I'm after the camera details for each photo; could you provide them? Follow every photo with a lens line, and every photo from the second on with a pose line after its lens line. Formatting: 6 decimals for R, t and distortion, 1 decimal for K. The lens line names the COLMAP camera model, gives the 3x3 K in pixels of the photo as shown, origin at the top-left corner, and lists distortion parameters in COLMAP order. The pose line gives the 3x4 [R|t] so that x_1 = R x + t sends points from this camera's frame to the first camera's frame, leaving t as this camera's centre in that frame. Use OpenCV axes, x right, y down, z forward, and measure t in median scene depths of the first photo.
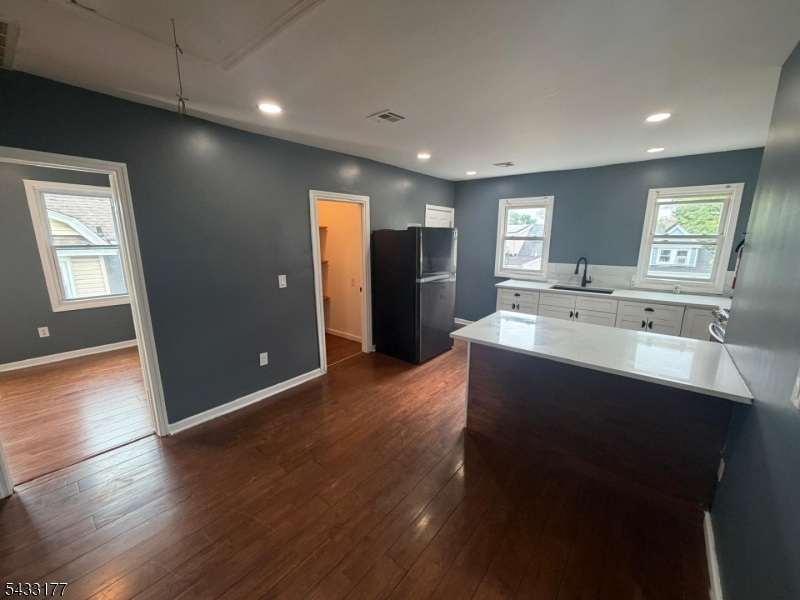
lens RADIAL K [[318.0, 0, 406.2], [0, 318.0, 300.1], [0, 0, 1]] dist [0.002392, -0.000739]
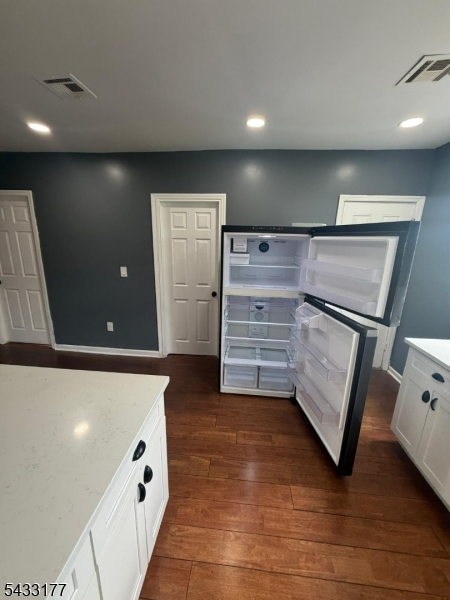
lens RADIAL K [[238.5, 0, 224.5], [0, 238.5, 297.7], [0, 0, 1]] dist [0.002392, -0.000739]
pose [[0.550537, 0.216285, -0.806306, 0.476632], [-0.189813, 0.972988, 0.131394, -0.124905], [0.812945, 0.080710, 0.576720, 0.621022]]
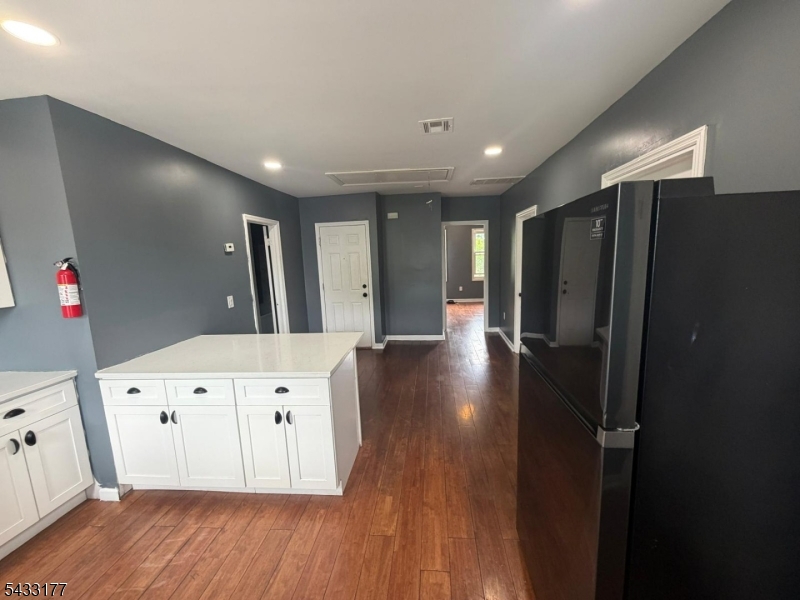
lens RADIAL K [[318.0, 0, 403.9], [0, 318.0, 300.9], [0, 0, 1]] dist [0.002392, -0.000739]
pose [[-0.835813, 0.108657, -0.538155, 0.364927], [-0.072189, 0.949959, 0.303920, -0.219109], [0.544248, 0.292869, -0.786144, 1.131303]]
